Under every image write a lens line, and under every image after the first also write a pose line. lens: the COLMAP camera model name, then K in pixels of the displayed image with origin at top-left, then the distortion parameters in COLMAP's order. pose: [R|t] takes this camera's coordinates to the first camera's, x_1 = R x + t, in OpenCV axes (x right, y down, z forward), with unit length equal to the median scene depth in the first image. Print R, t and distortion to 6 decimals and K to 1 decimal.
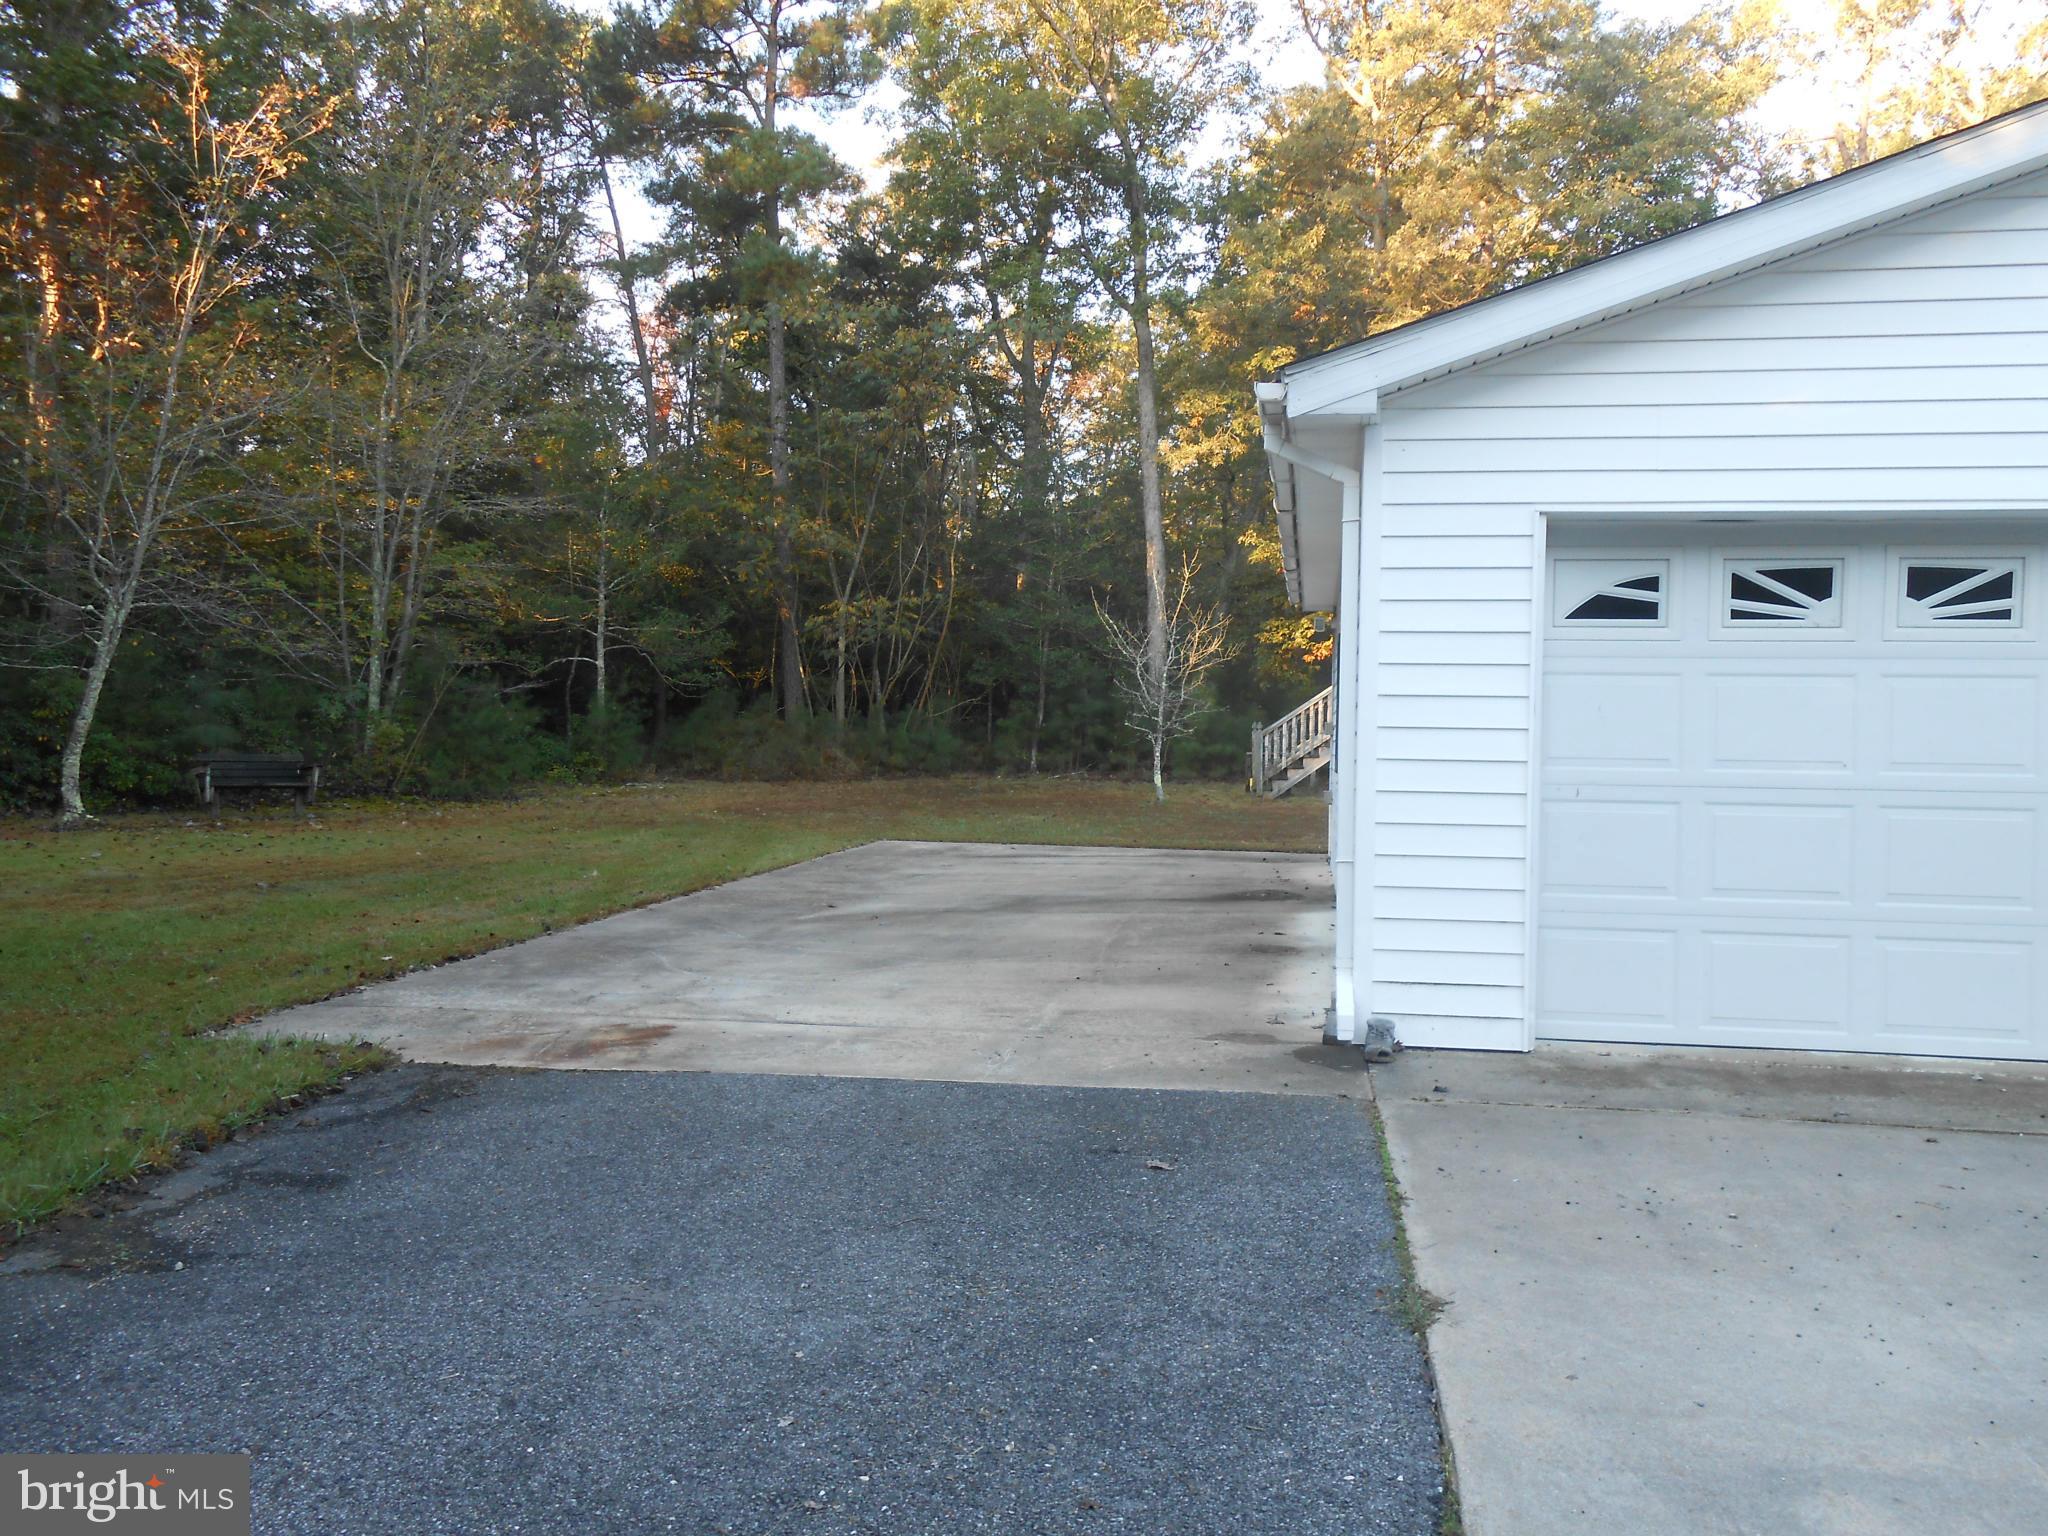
lens RADIAL K [[1390.6, 0, 1098.9], [0, 1390.6, 767.2], [0, 0, 1]] dist [-0.034253, 0.026041]
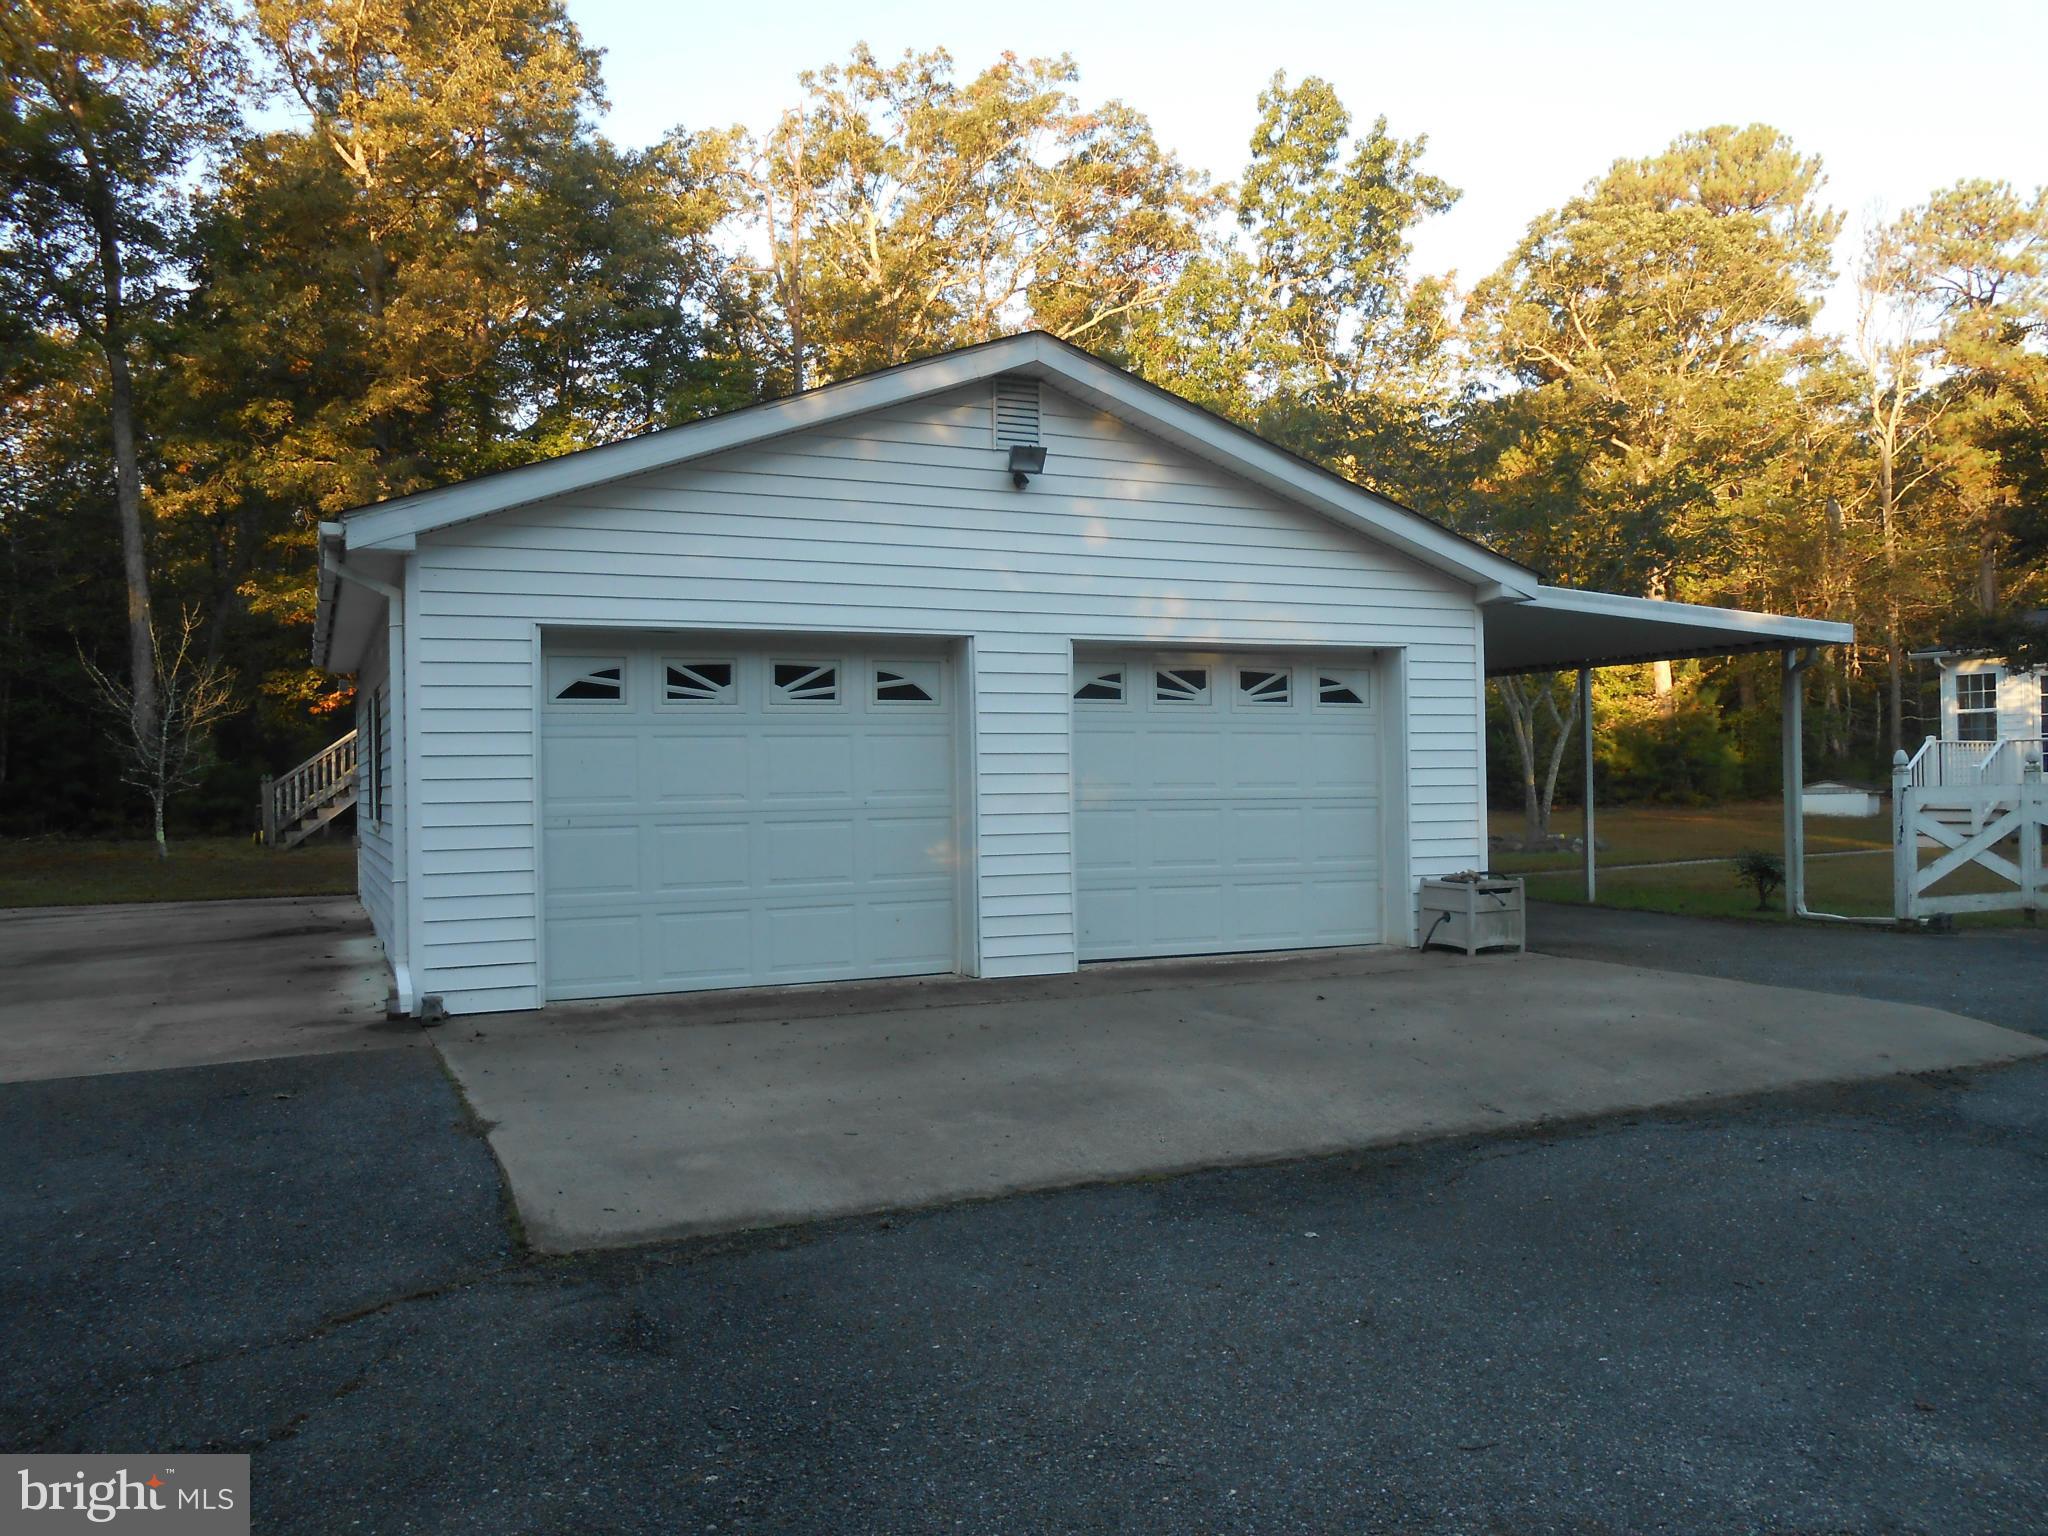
lens RADIAL K [[1639.5, 0, 950.9], [0, 1639.5, 764.4], [0, 0, 1]] dist [-0.001608, 0.000729]
pose [[0.852985, -0.023771, 0.521394, -0.100434], [0.040017, 0.999000, -0.019920, 0.004527], [-0.520399, 0.037856, 0.853083, -0.329853]]
